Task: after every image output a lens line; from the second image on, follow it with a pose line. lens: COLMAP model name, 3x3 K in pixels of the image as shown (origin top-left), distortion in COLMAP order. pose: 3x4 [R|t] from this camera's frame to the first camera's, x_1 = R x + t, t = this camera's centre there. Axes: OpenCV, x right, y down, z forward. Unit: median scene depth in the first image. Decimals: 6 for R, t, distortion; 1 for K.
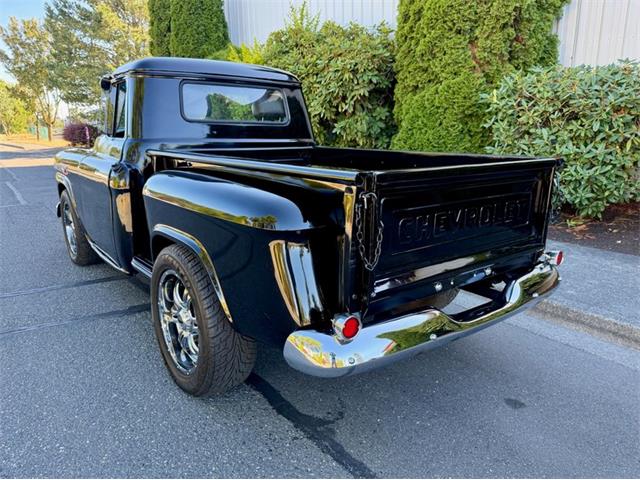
lens RADIAL K [[456.7, 0, 317.5], [0, 456.7, 242.2], [0, 0, 1]] dist [0.014339, -0.023929]
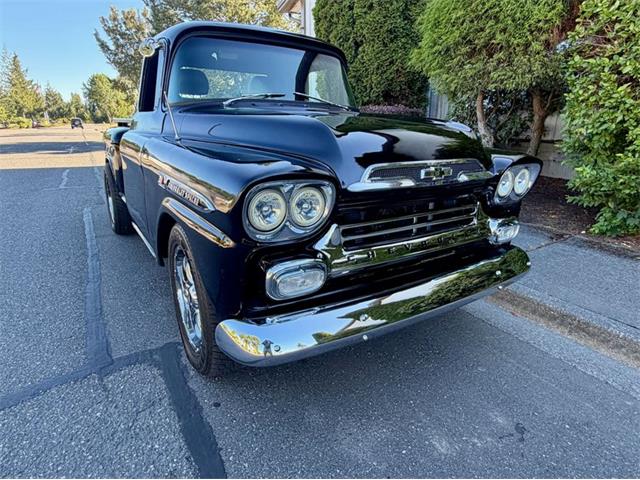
lens RADIAL K [[375.8, 0, 314.0], [0, 375.8, 239.5], [0, 0, 1]] dist [-0.003986, 0.001625]
pose [[0.993853, 0.042107, -0.102386, -0.781796], [-0.035793, 0.997387, 0.062747, -0.275637], [0.104760, -0.058696, 0.992764, 1.247714]]
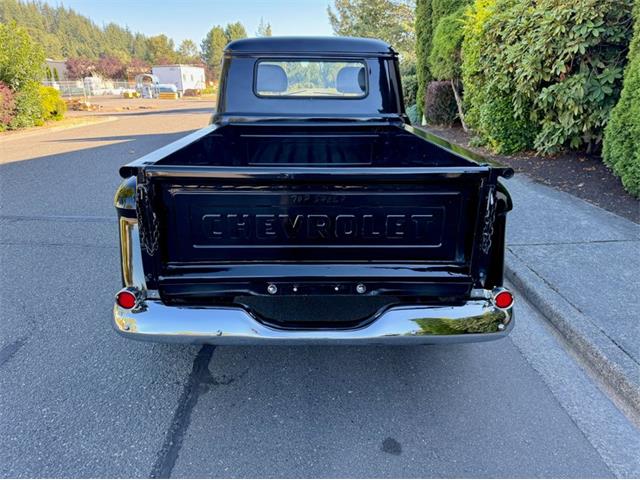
lens RADIAL K [[456.7, 0, 319.3], [0, 456.7, 240.9], [0, 0, 1]] dist [0.014339, -0.023929]
pose [[0.801827, 0.195664, -0.564614, 0.345096], [-0.143956, 0.980294, 0.135279, -0.058753], [0.579956, -0.027190, 0.814194, 0.107183]]
